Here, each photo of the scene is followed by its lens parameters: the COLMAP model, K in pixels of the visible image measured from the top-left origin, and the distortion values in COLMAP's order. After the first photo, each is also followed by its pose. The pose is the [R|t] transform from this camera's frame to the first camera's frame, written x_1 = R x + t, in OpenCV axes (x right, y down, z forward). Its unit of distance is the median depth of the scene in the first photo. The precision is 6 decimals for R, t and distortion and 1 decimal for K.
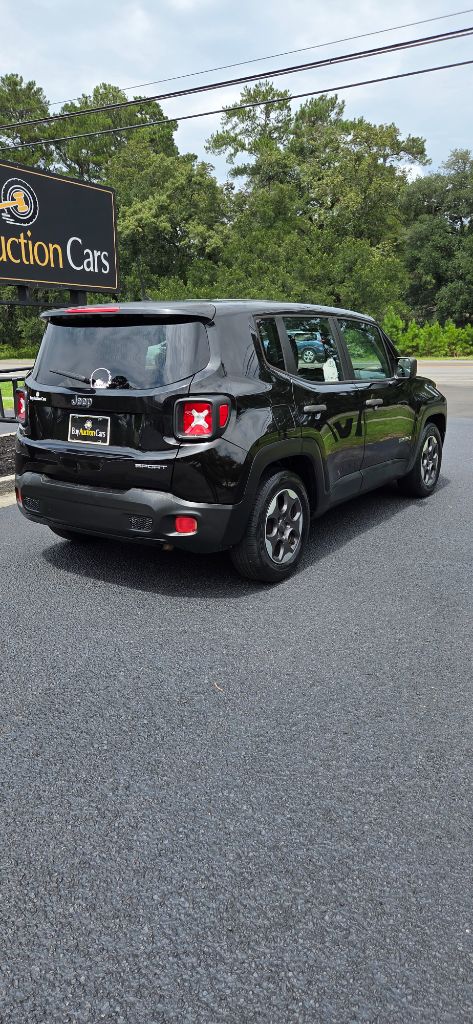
lens RADIAL K [[720.6, 0, 228.5], [0, 720.6, 496.7], [0, 0, 1]] dist [0.091535, -0.081237]
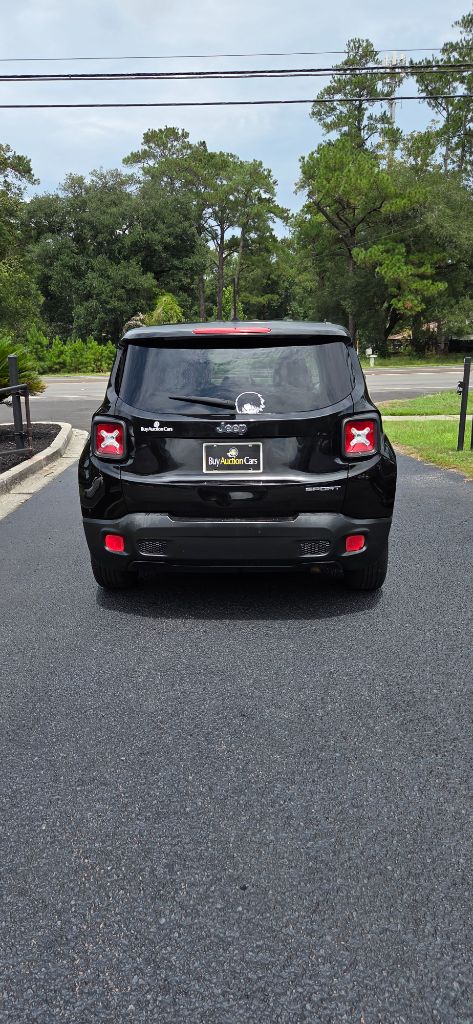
lens RADIAL K [[720.6, 0, 228.5], [0, 720.6, 496.7], [0, 0, 1]] dist [0.091535, -0.081237]
pose [[0.862936, -0.110190, 0.493152, -0.666583], [0.120681, 0.992634, 0.010623, -0.053925], [-0.490690, 0.050348, 0.869878, 0.196561]]
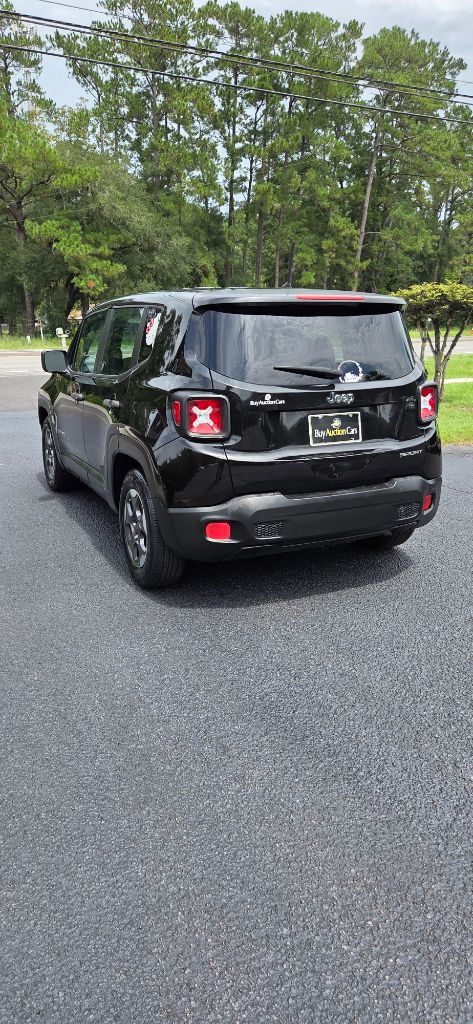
lens RADIAL K [[721.8, 0, 233.9], [0, 721.8, 501.2], [0, 0, 1]] dist [0.092388, -0.083457]
pose [[0.497287, -0.200161, 0.844181, -1.054128], [0.189169, 0.974627, 0.119656, -0.138279], [-0.846712, 0.100189, 0.522533, 0.643991]]
